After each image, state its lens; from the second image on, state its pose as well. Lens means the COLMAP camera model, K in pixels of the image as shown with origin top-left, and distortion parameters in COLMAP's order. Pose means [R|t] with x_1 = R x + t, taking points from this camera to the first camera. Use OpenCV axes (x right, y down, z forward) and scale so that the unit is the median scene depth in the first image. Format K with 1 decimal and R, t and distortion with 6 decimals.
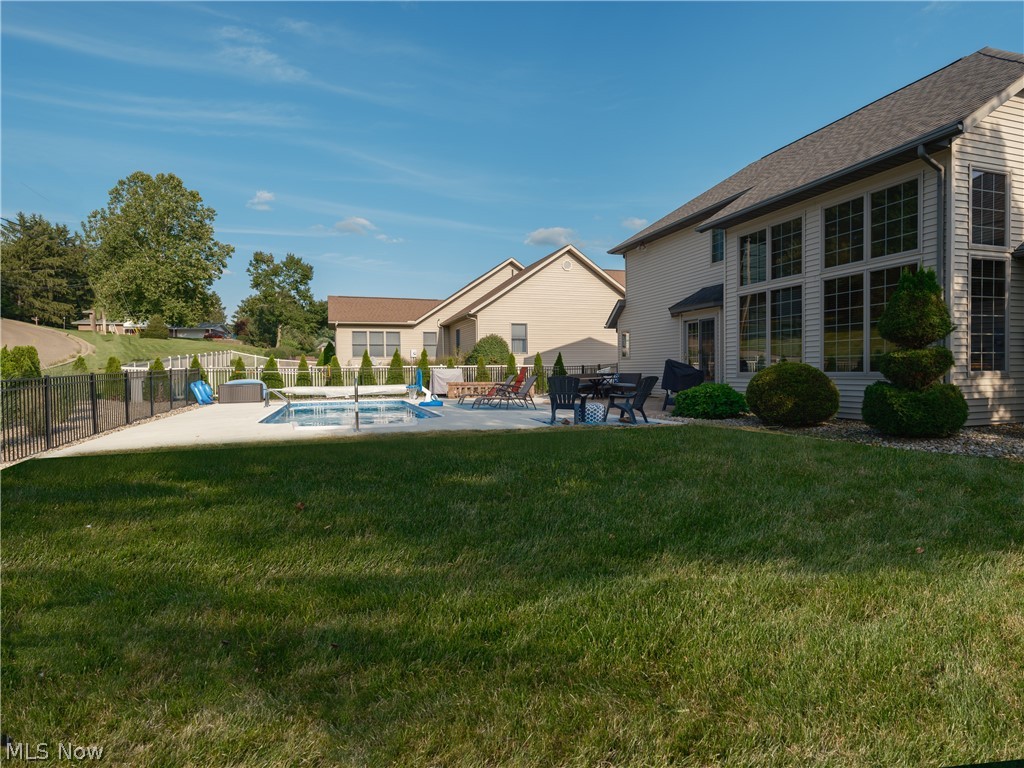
lens RADIAL K [[546.2, 0, 509.3], [0, 546.2, 384.6], [0, 0, 1]] dist [0.002854, -0.000276]
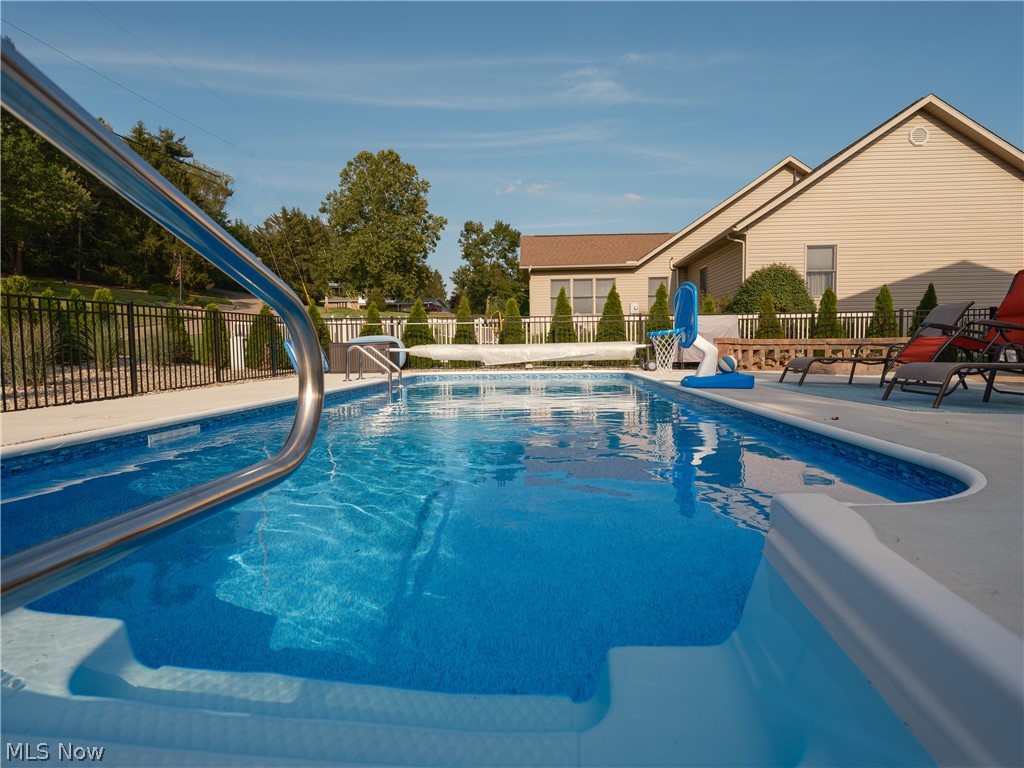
lens RADIAL K [[546.2, 0, 507.2], [0, 546.2, 385.5], [0, 0, 1]] dist [0.002854, -0.000276]
pose [[0.928038, 0.022513, -0.371805, -0.026915], [-0.004746, 0.998805, 0.048634, 0.004046], [0.372456, -0.043370, 0.927036, 0.119673]]
